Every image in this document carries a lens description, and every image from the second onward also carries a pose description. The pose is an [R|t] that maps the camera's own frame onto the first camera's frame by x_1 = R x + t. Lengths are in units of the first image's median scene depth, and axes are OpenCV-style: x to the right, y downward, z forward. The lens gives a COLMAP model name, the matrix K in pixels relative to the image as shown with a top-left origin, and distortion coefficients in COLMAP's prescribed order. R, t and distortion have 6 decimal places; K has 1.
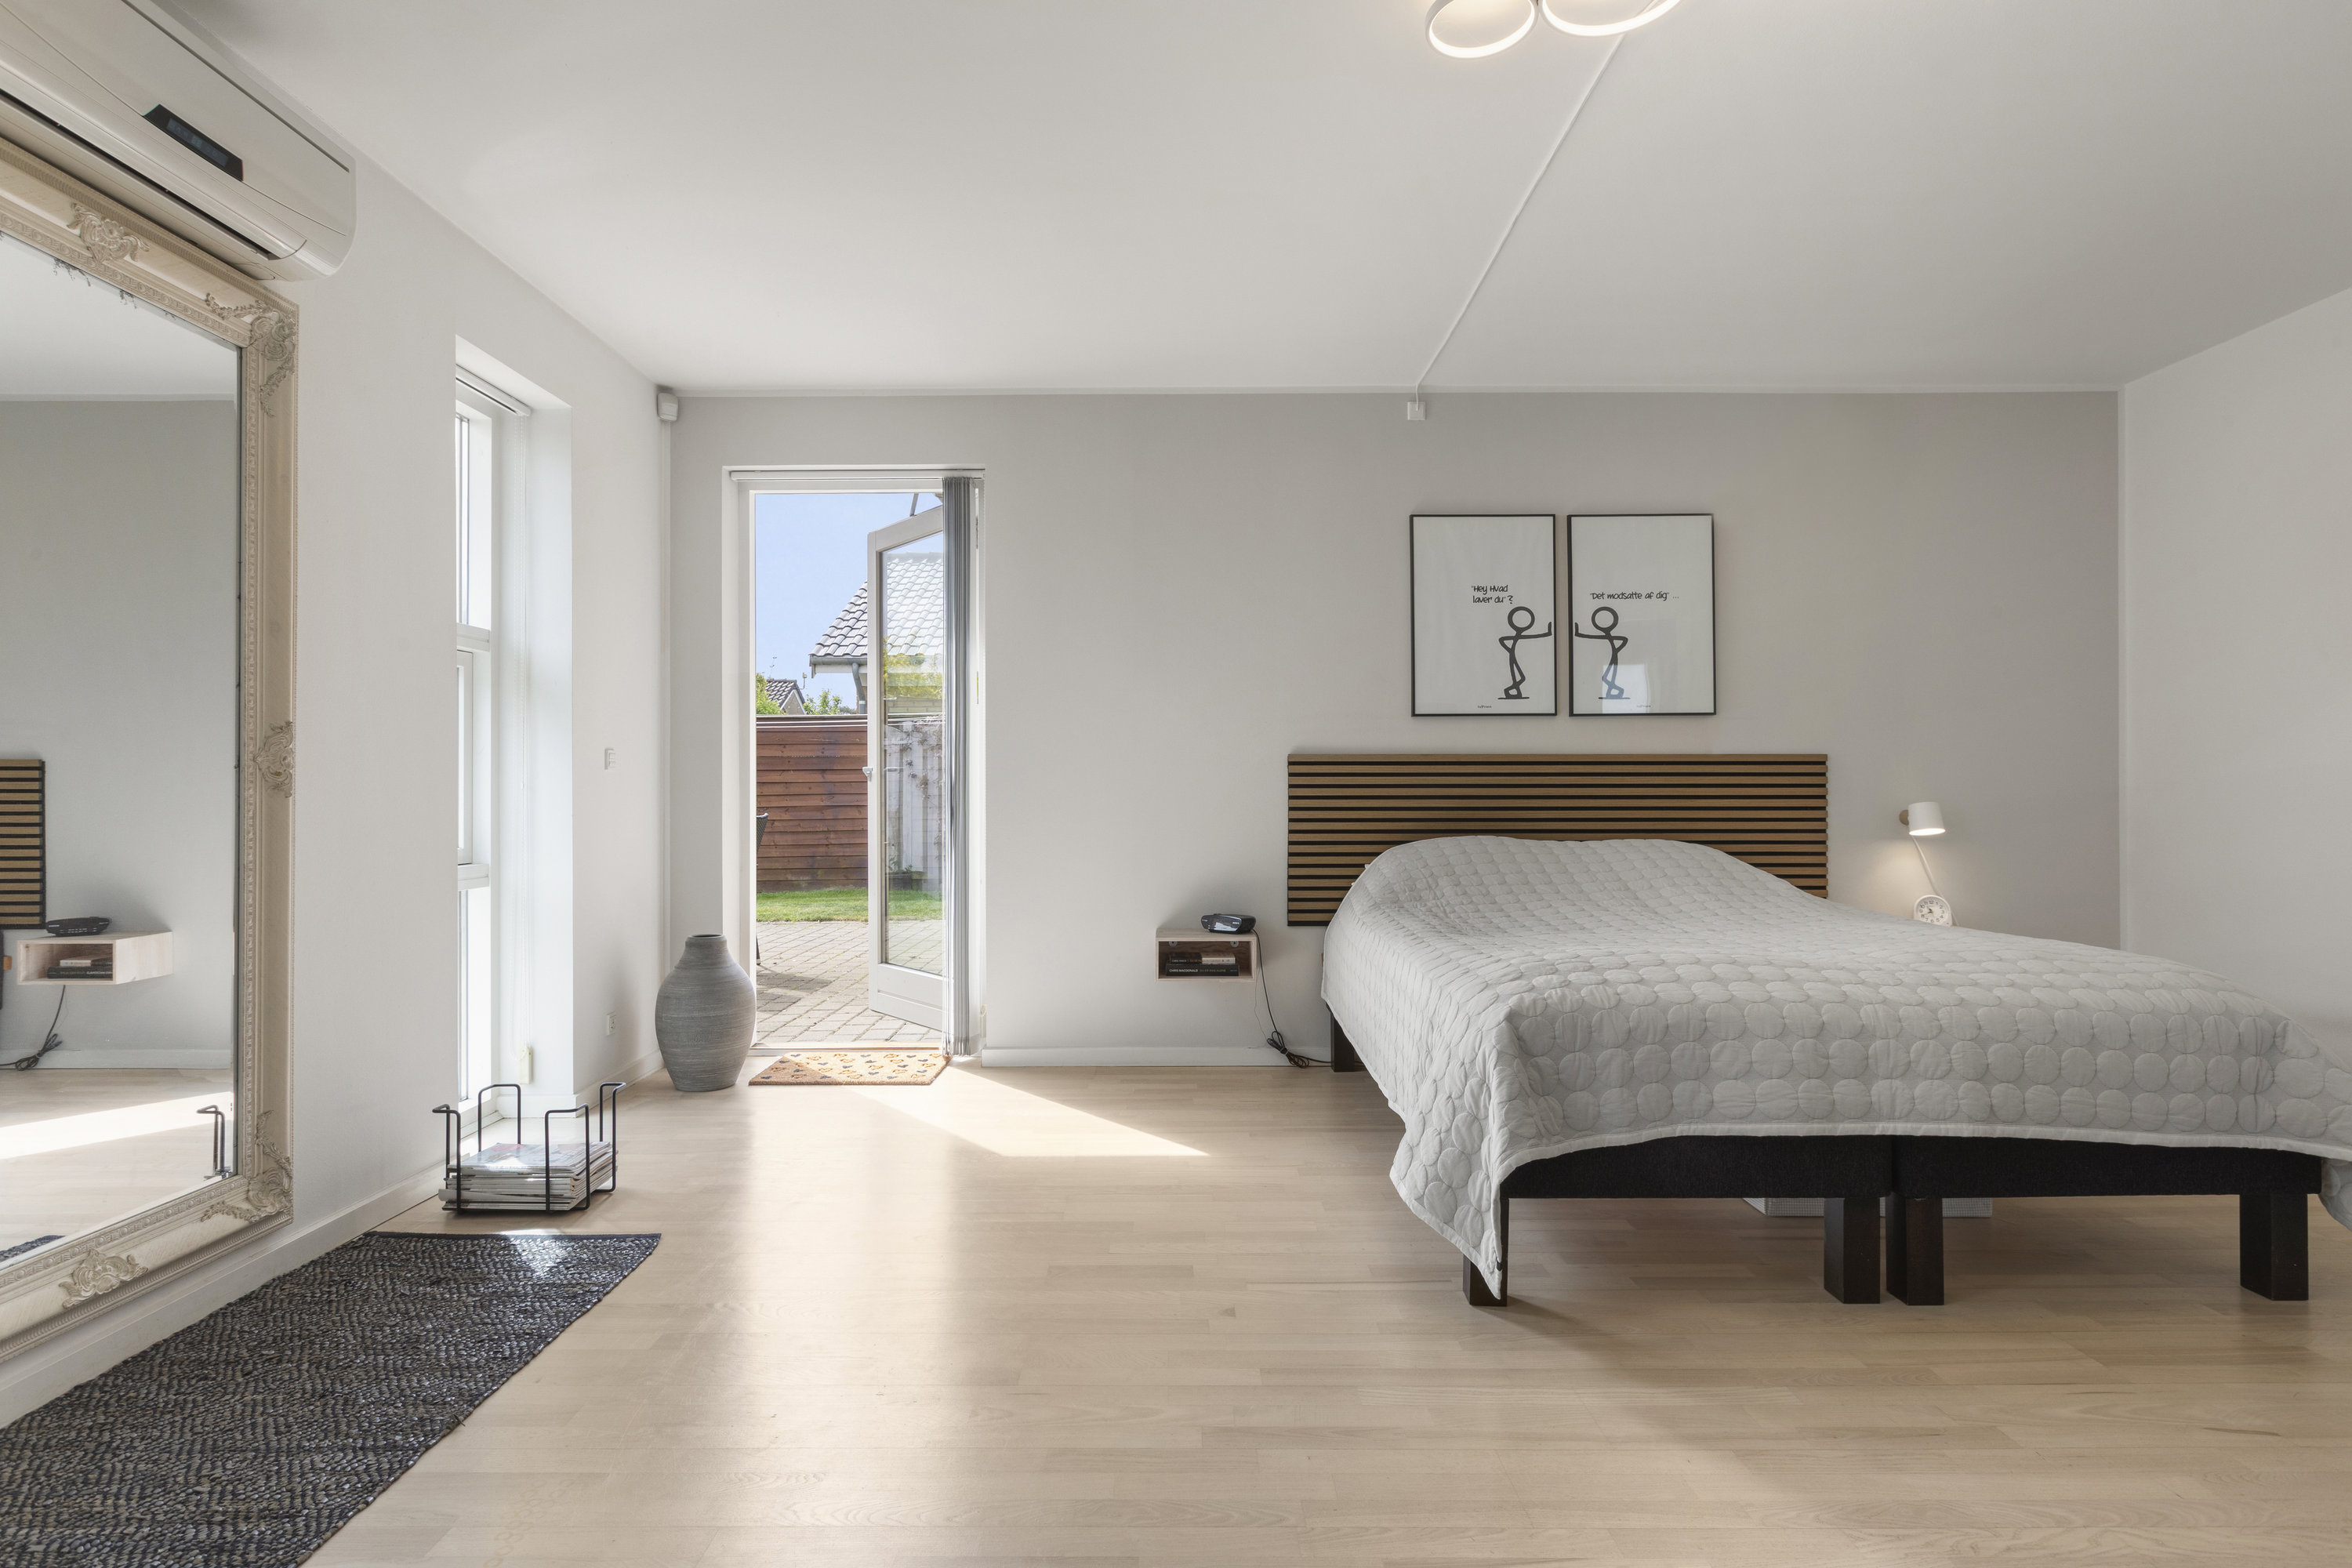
lens RADIAL K [[1224.3, 0, 1151.8], [0, 1224.3, 786.3], [0, 0, 1]] dist [-0.001539, -0.003007]
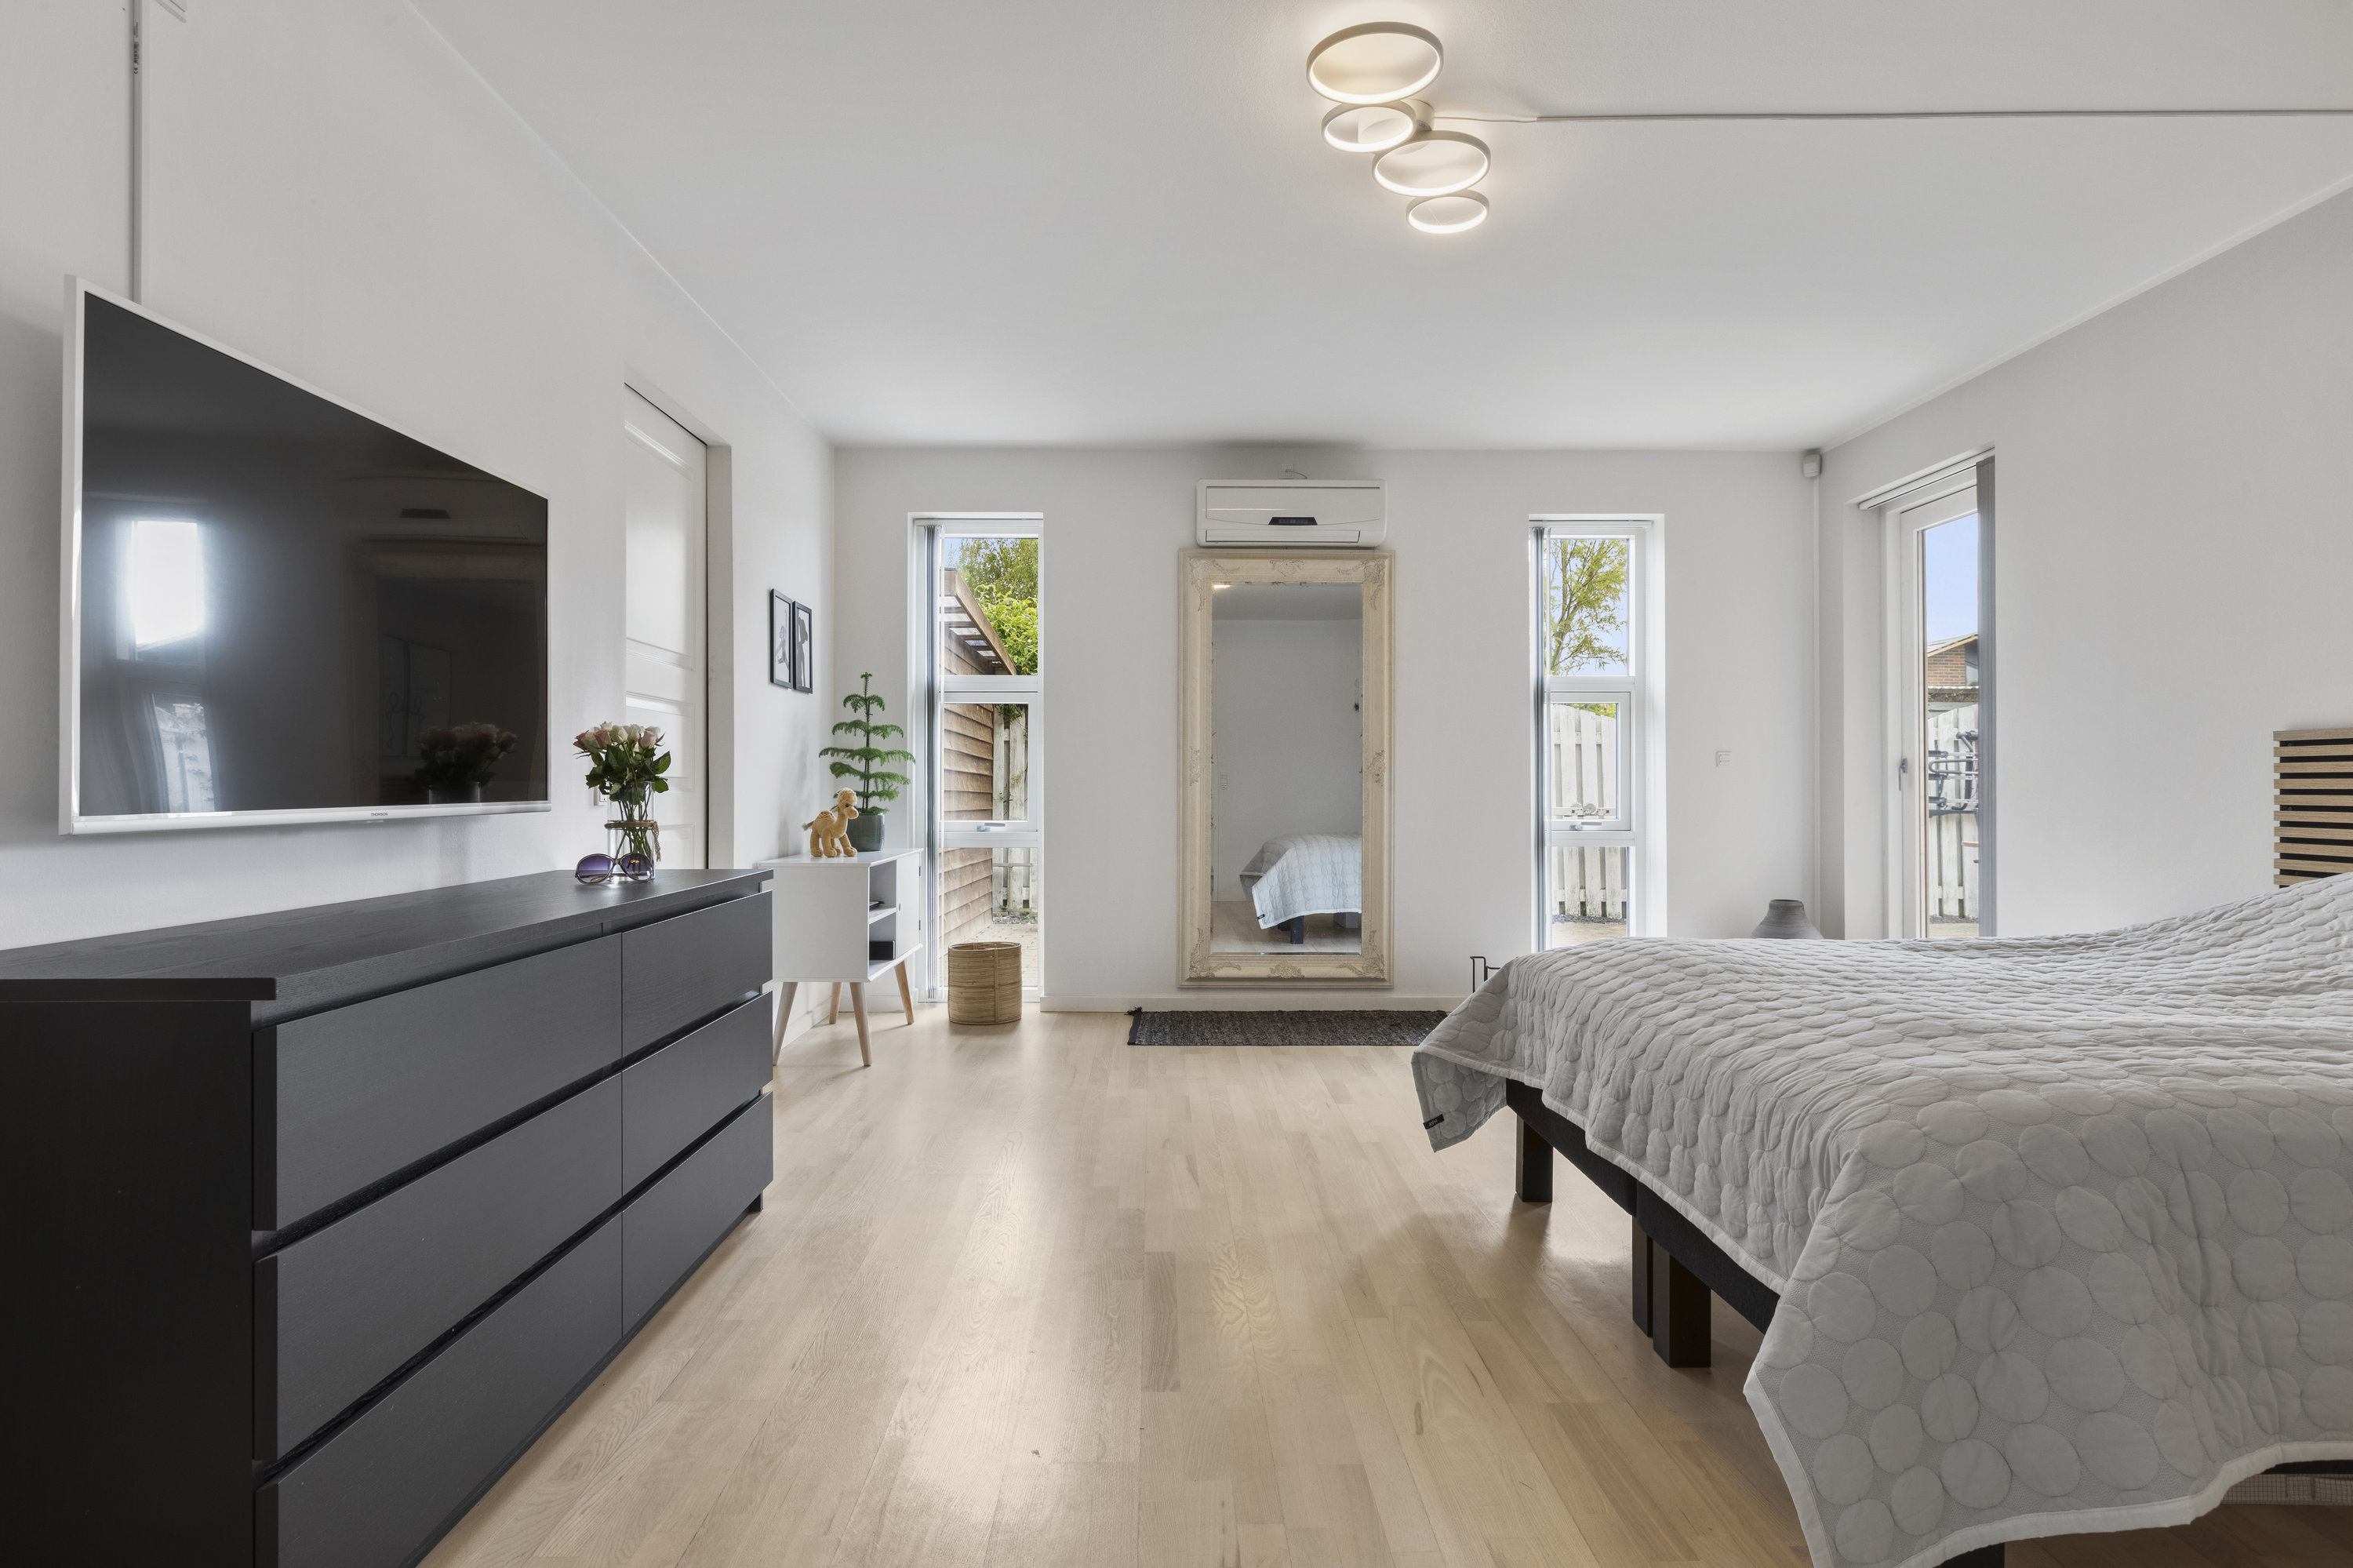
lens RADIAL K [[1224.8, 0, 1148.3], [0, 1224.8, 779.8], [0, 0, 1]] dist [-0.001539, -0.003007]
pose [[0.004126, -0.002506, -0.999988, 0.822019], [0.003089, 0.999992, -0.002493, 0.001562], [0.999987, -0.003078, 0.004134, 0.334430]]
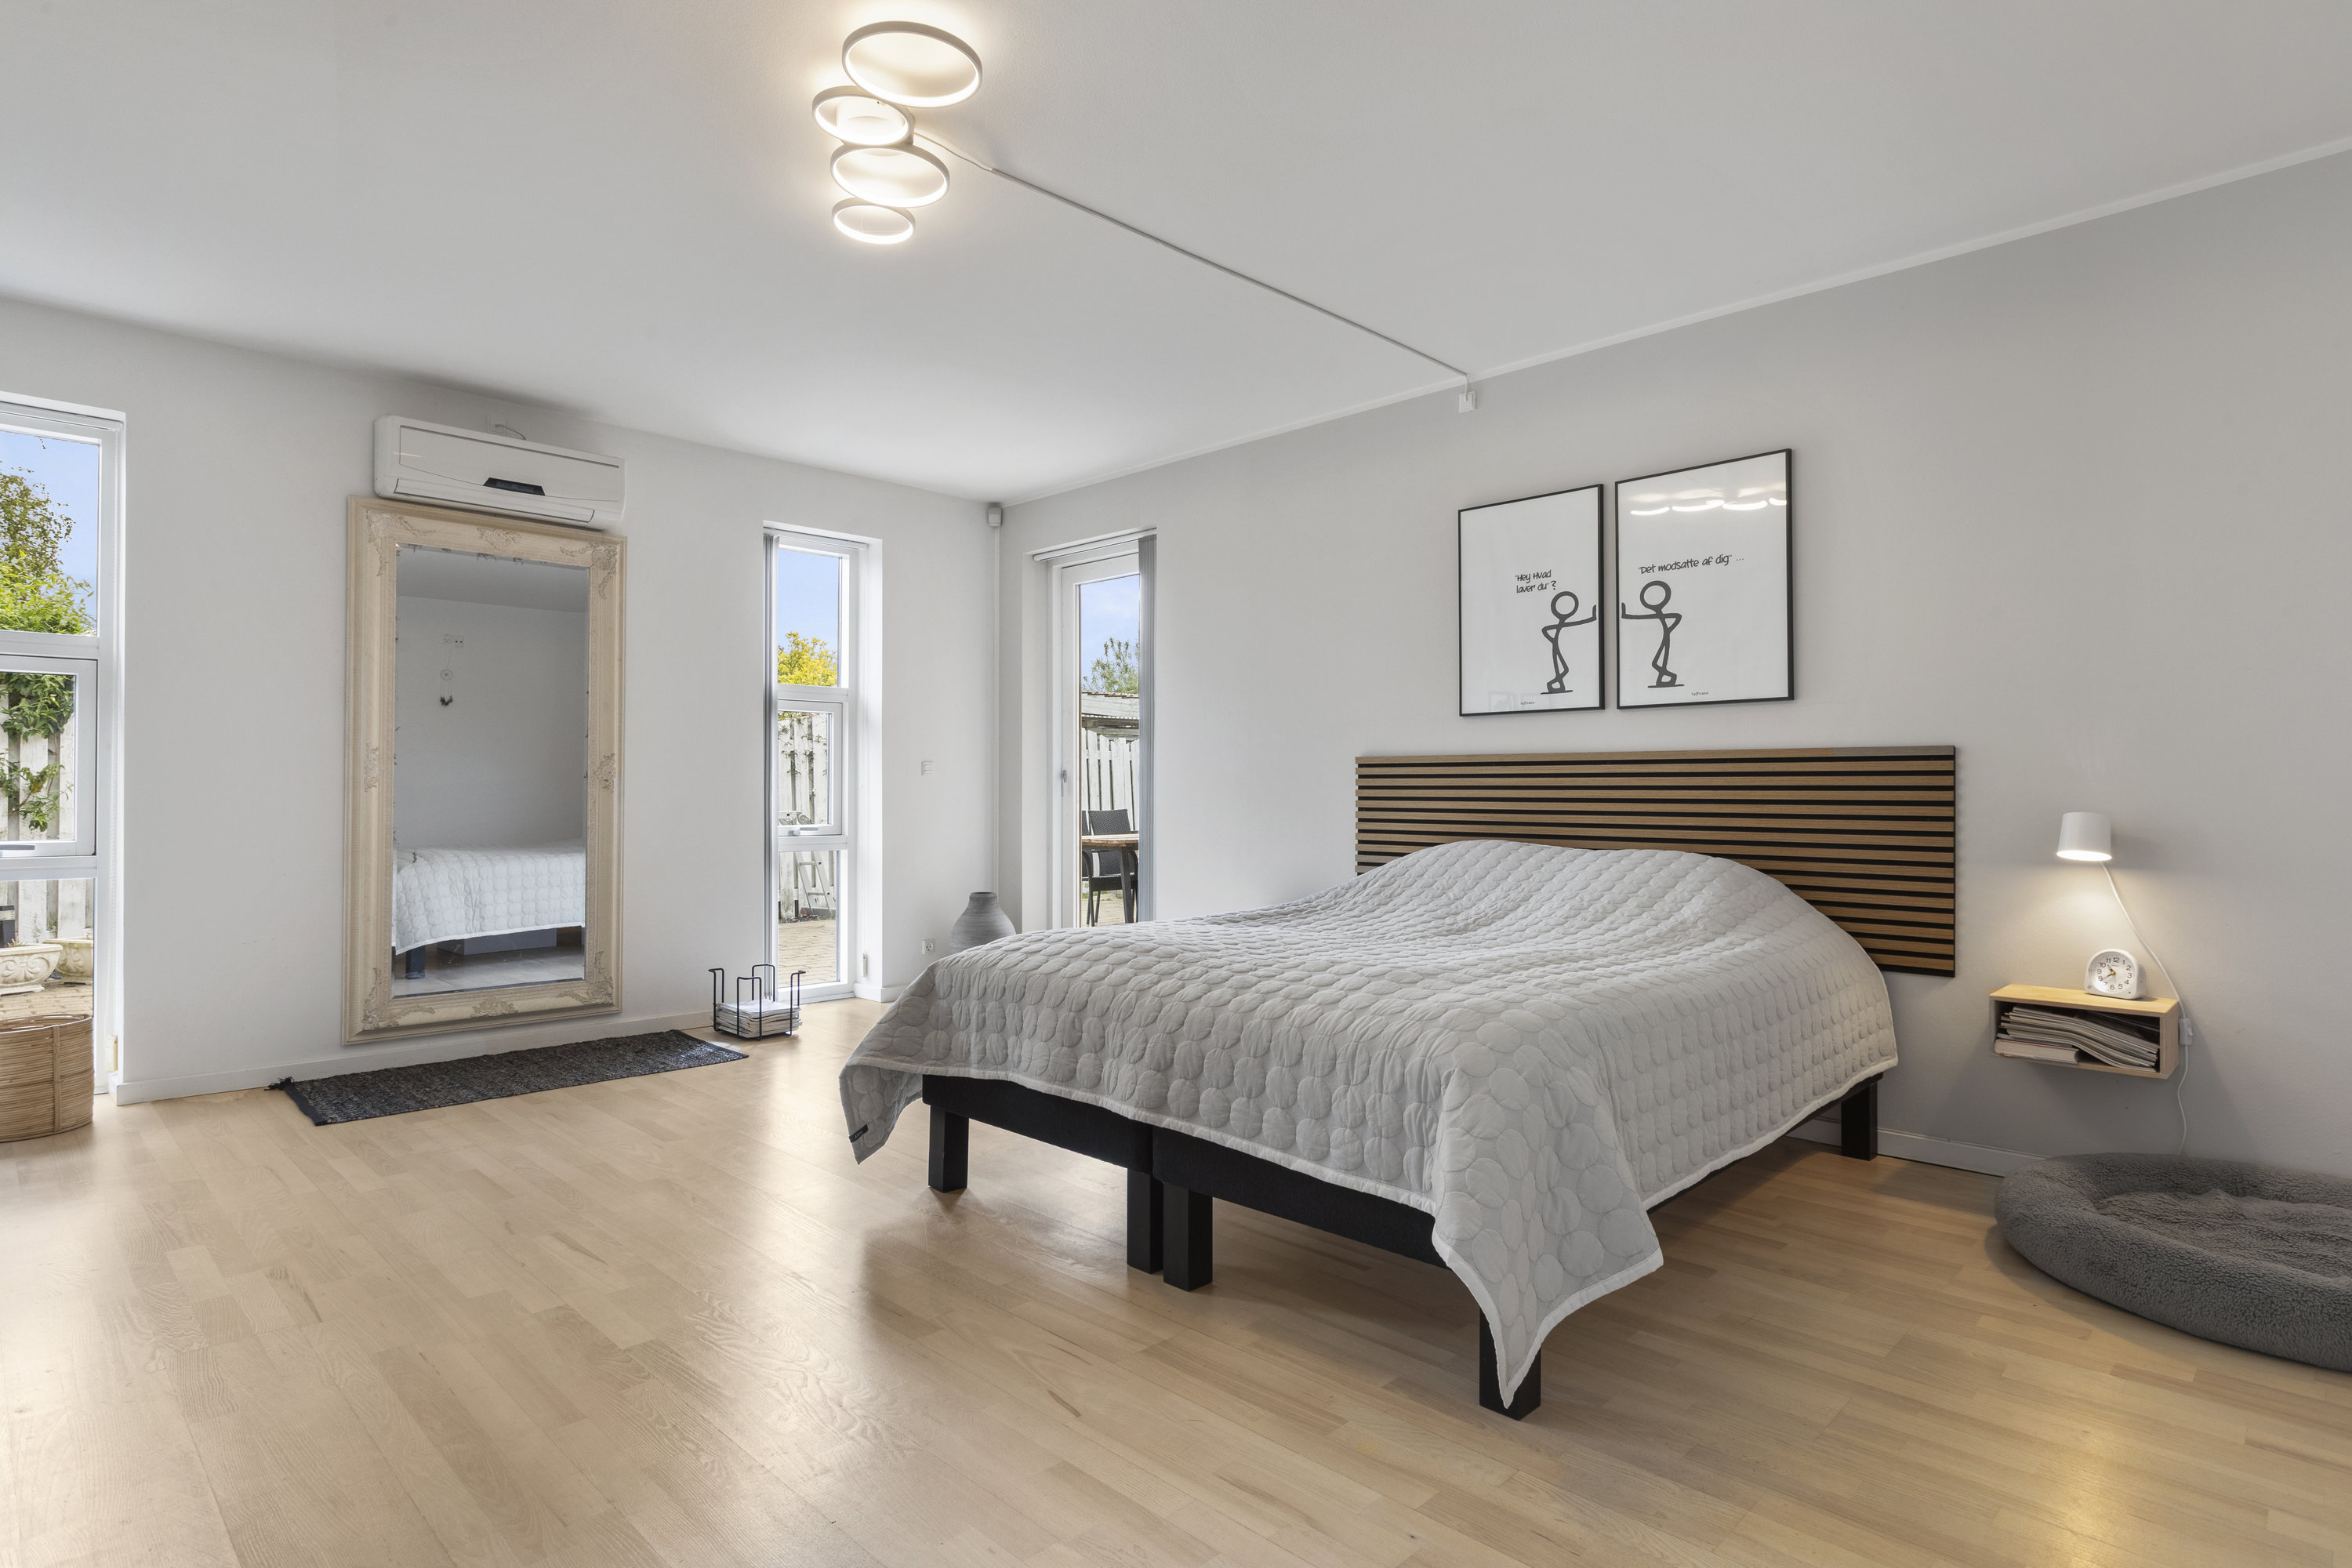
lens RADIAL K [[1224.3, 0, 1127.3], [0, 1224.3, 778.8], [0, 0, 1]] dist [-0.001539, -0.003007]
pose [[0.698525, -0.002994, -0.715580, 0.728078], [-0.001575, 0.999982, -0.005722, -0.001313], [0.715584, 0.005124, 0.698508, 0.129202]]
